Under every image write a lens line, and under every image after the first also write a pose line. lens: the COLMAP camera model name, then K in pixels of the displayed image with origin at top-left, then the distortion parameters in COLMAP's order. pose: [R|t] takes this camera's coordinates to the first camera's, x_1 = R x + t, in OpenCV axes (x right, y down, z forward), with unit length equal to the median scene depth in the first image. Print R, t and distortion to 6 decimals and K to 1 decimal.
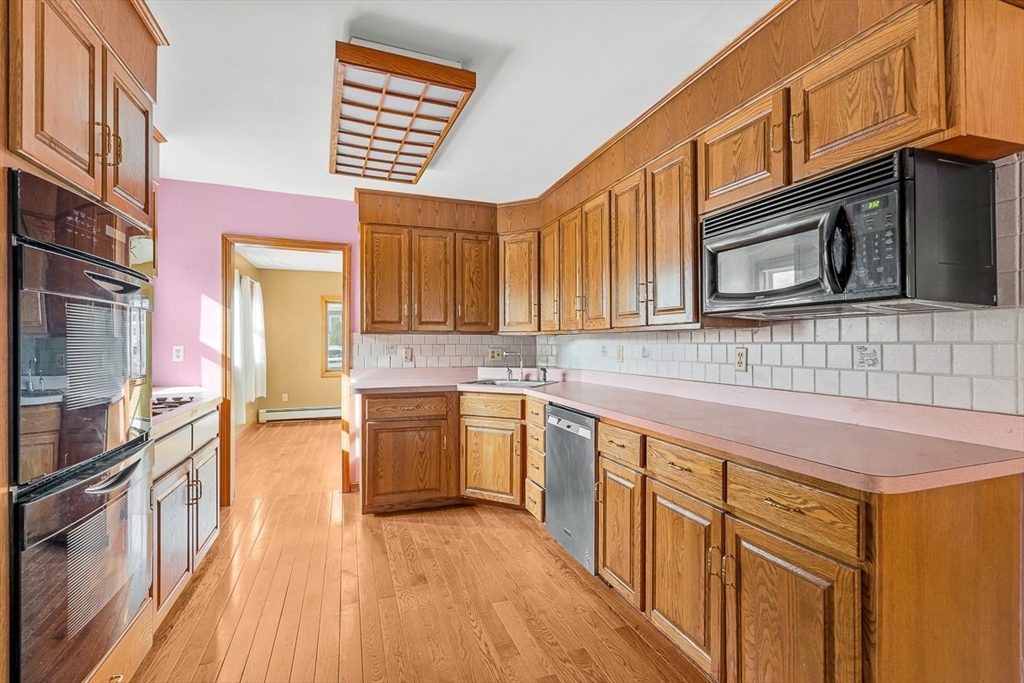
lens RADIAL K [[486.7, 0, 517.4], [0, 486.7, 340.2], [0, 0, 1]] dist [0.001326, 0.000367]
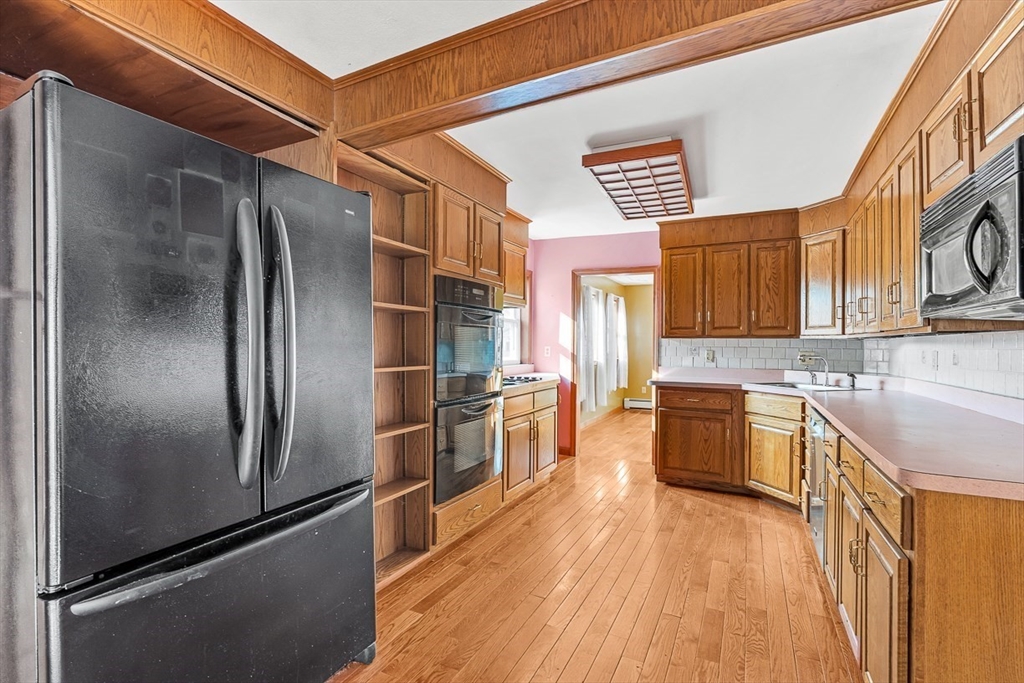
lens RADIAL K [[463.2, 0, 507.6], [0, 463.2, 340.5], [0, 0, 1]] dist [0.000802, -0.000011]
pose [[0.695209, 0.000120, -0.718808, 0.264529], [-0.003830, 0.999986, -0.003537, -0.001173], [0.718798, 0.005211, 0.695200, -0.109958]]
